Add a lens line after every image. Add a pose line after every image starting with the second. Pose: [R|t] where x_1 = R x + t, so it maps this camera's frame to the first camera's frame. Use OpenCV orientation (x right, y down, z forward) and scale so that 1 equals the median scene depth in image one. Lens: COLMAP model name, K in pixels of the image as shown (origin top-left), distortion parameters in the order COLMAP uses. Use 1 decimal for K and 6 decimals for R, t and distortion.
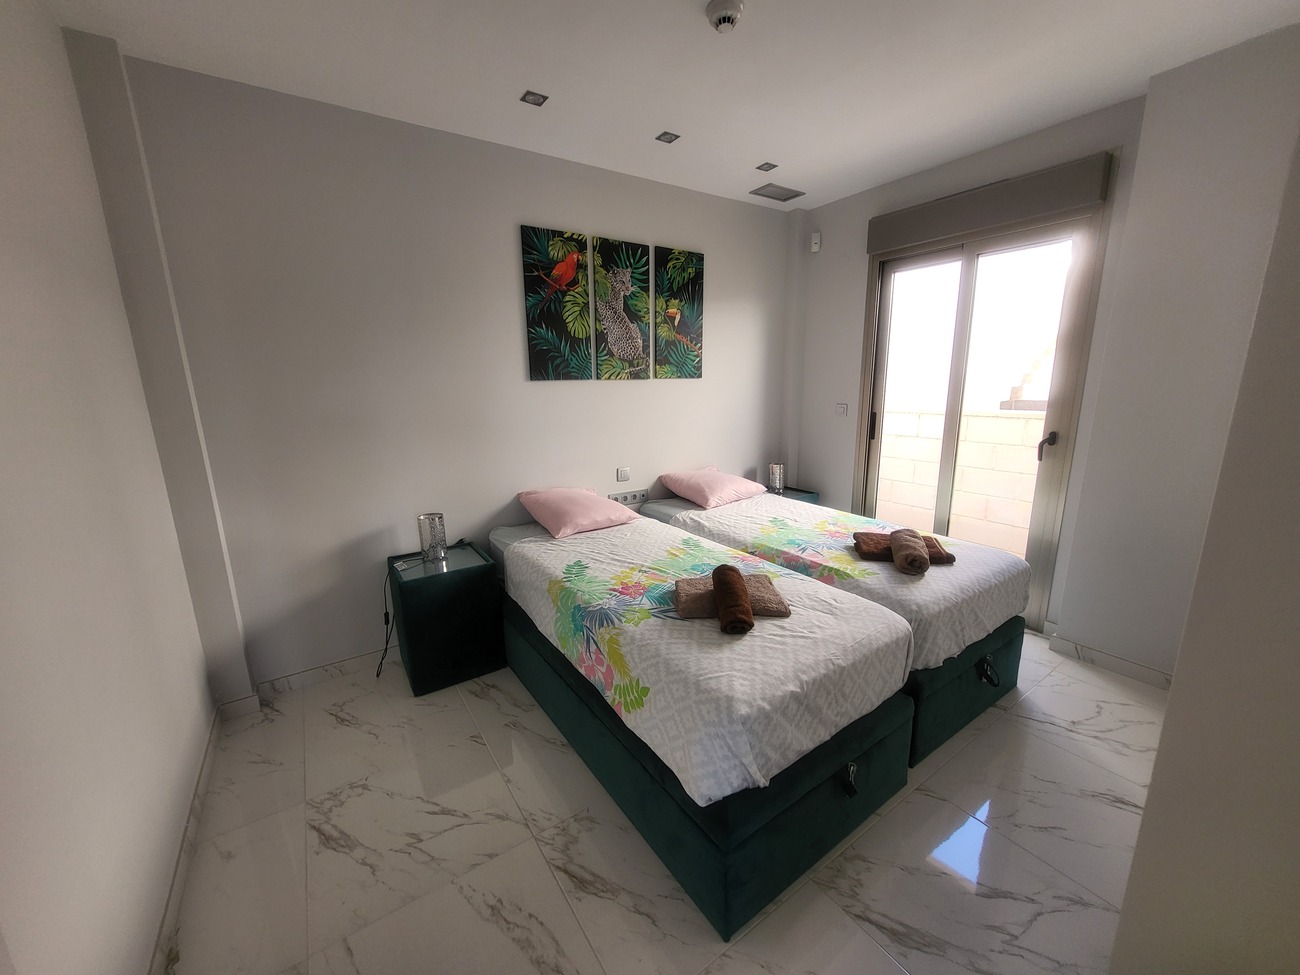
lens RADIAL K [[505.8, 0, 655.2], [0, 505.8, 491.0], [0, 0, 1]] dist [-0.000283, 0.000203]
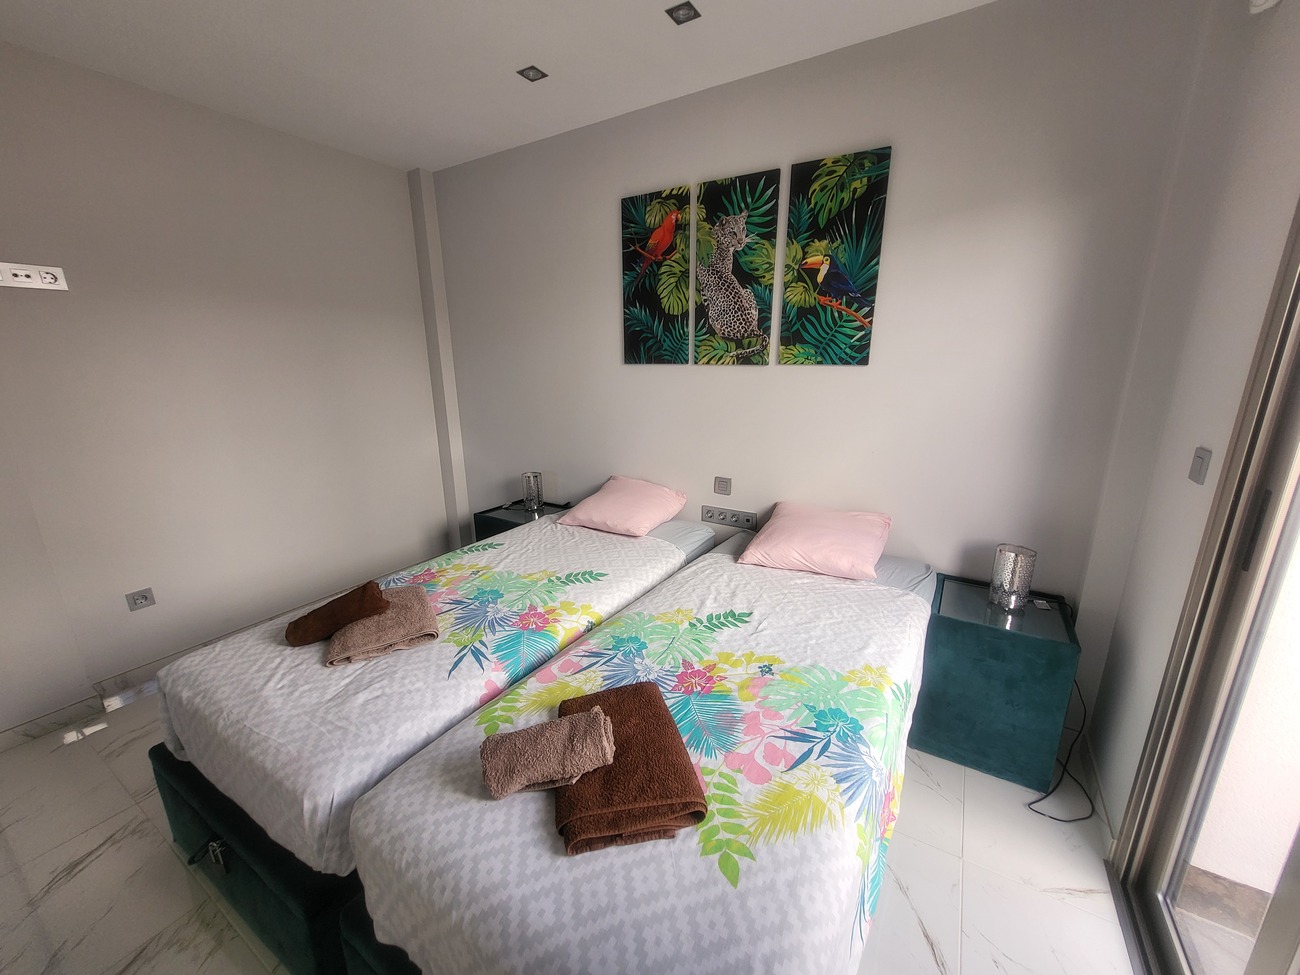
lens RADIAL K [[505.8, 0, 655.2], [0, 505.8, 491.0], [0, 0, 1]] dist [-0.000283, 0.000203]
pose [[0.413979, 0.245132, -0.876660, 0.688394], [-0.198952, 0.964141, 0.175644, -0.167856], [0.888279, 0.101700, 0.447903, 0.651562]]
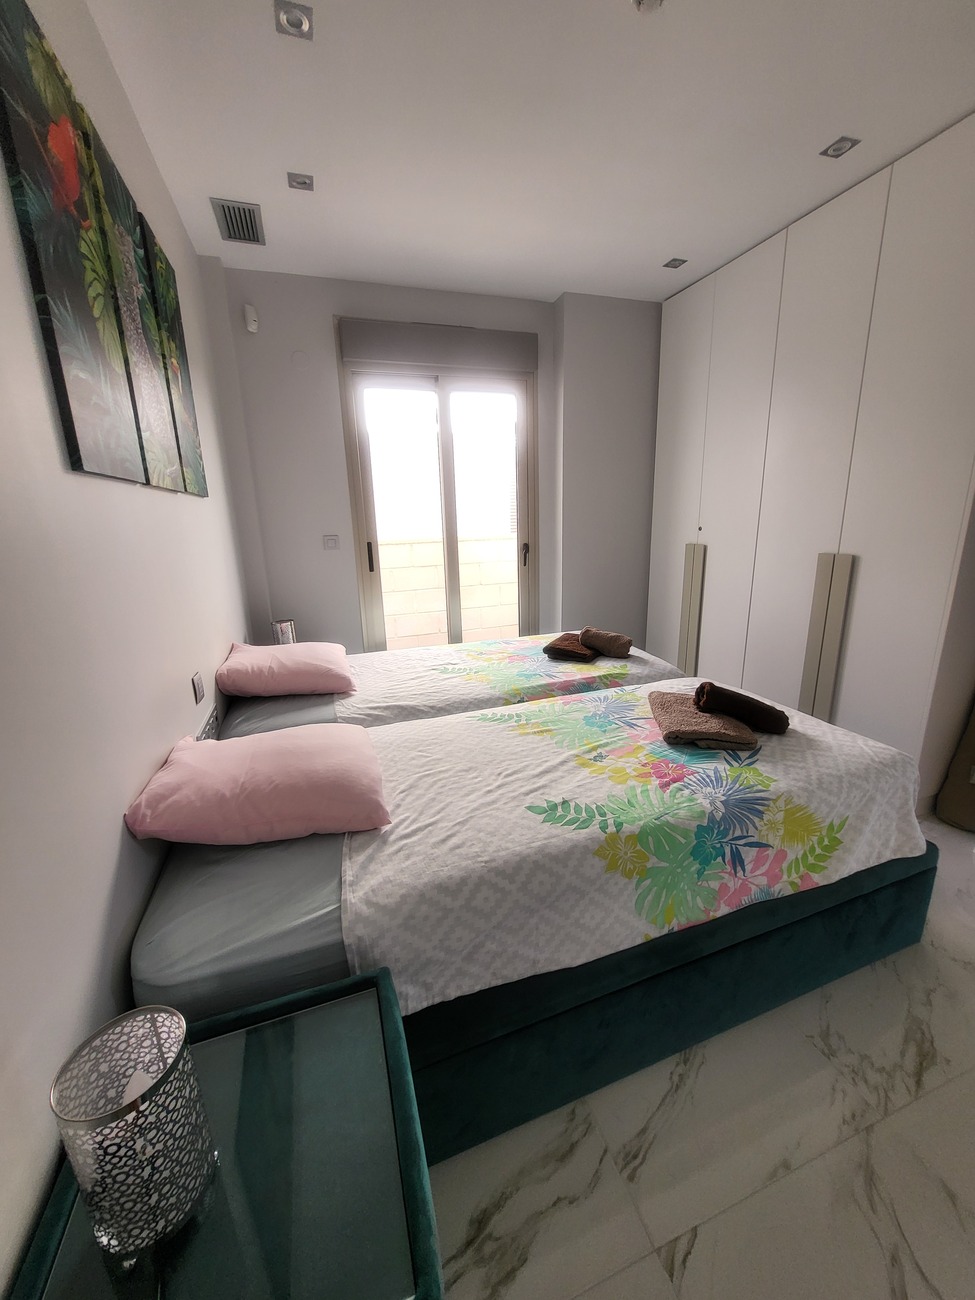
lens RADIAL K [[505.8, 0, 490.1], [0, 505.8, 645.6], [0, 0, 1]] dist [-0.000283, 0.000203]
pose [[0.263740, -0.235060, 0.935515, -0.509424], [0.232310, 0.956785, 0.174912, -0.107939], [-0.936202, 0.171198, 0.306950, 0.683442]]
